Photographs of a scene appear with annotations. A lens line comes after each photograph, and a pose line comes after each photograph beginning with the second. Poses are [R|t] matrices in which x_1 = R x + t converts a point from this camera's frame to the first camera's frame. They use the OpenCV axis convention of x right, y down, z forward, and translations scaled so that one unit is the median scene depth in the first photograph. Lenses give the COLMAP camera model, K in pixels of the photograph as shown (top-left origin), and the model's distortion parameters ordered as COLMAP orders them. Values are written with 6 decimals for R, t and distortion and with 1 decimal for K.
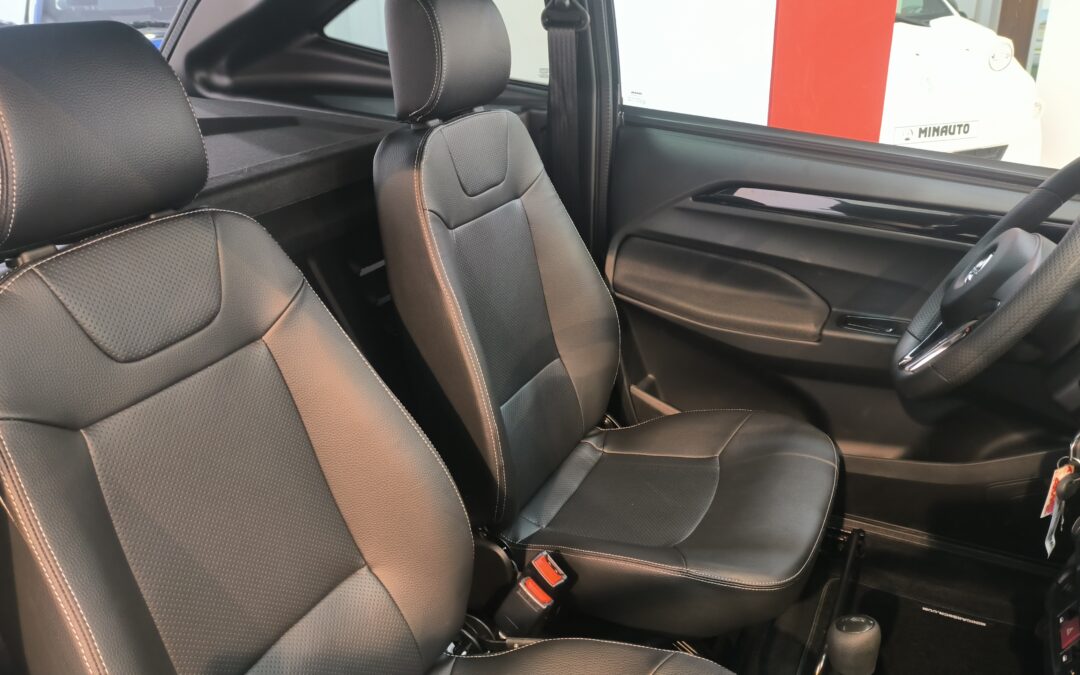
lens RADIAL K [[884.3, 0, 540.7], [0, 884.3, 338.2], [0, 0, 1]] dist [0.055649, -0.058126]
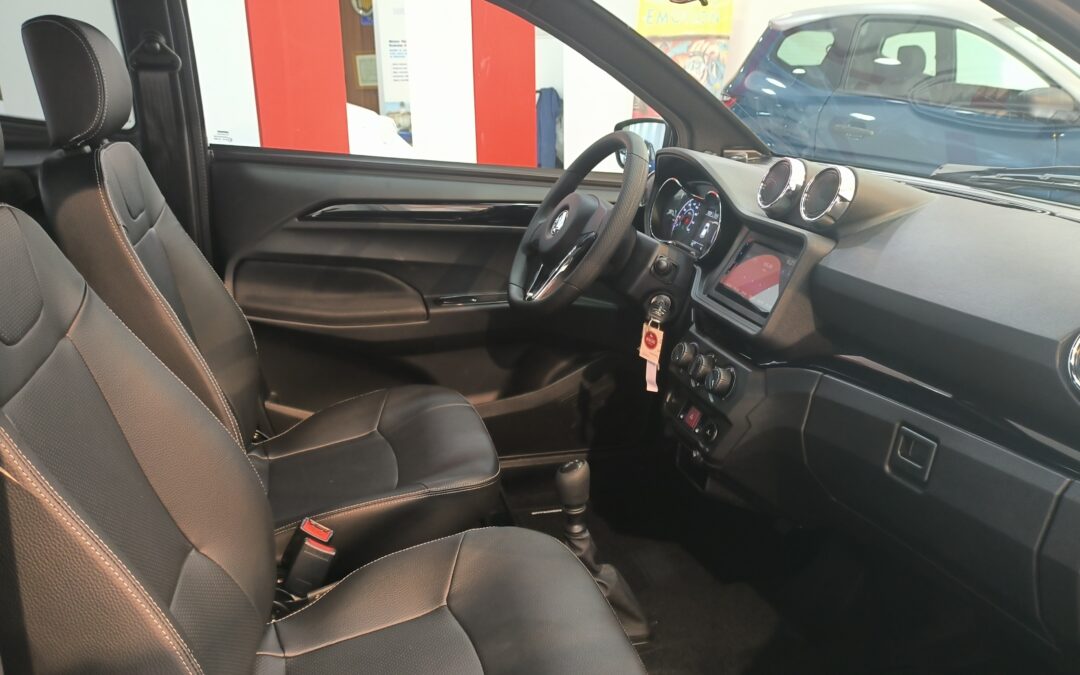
lens RADIAL K [[884.3, 0, 542.4], [0, 884.3, 340.5], [0, 0, 1]] dist [0.055649, -0.058126]
pose [[0.764727, -0.171868, 0.621011, -0.330223], [0.236854, 0.971276, -0.022861, 0.096456], [-0.599244, 0.164571, 0.783469, -0.060102]]
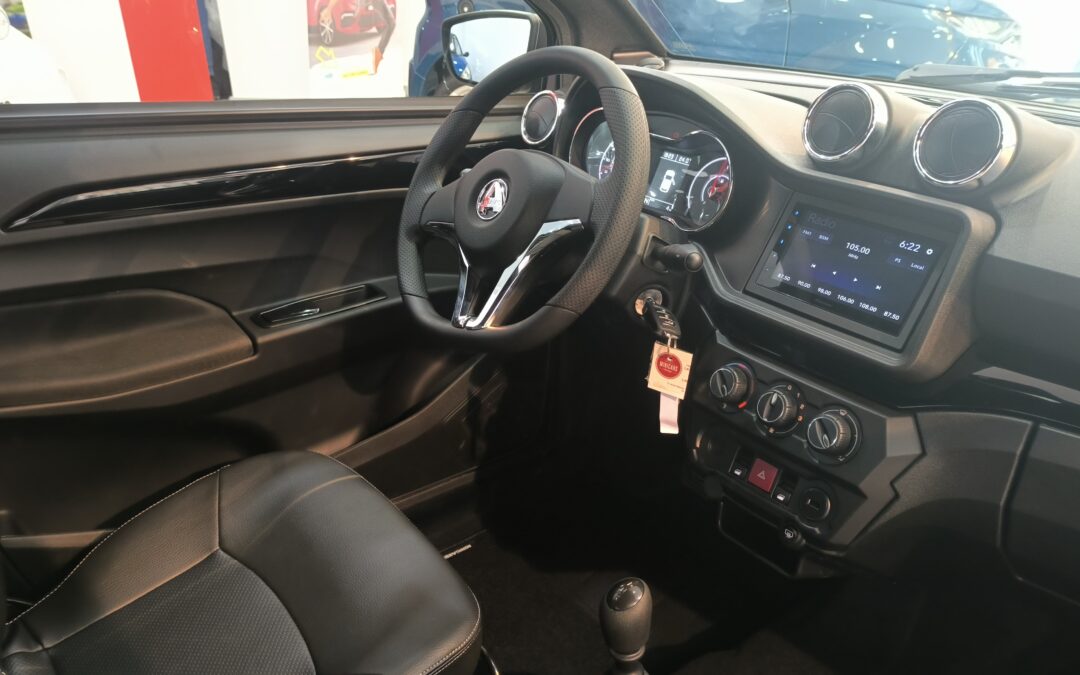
lens RADIAL K [[884.3, 0, 539.0], [0, 884.3, 332.3], [0, 0, 1]] dist [0.055649, -0.058126]
pose [[0.458836, -0.359883, 0.812375, -0.210599], [0.345287, 0.914660, 0.210175, -0.092543], [-0.818686, 0.184067, 0.543942, 0.341613]]
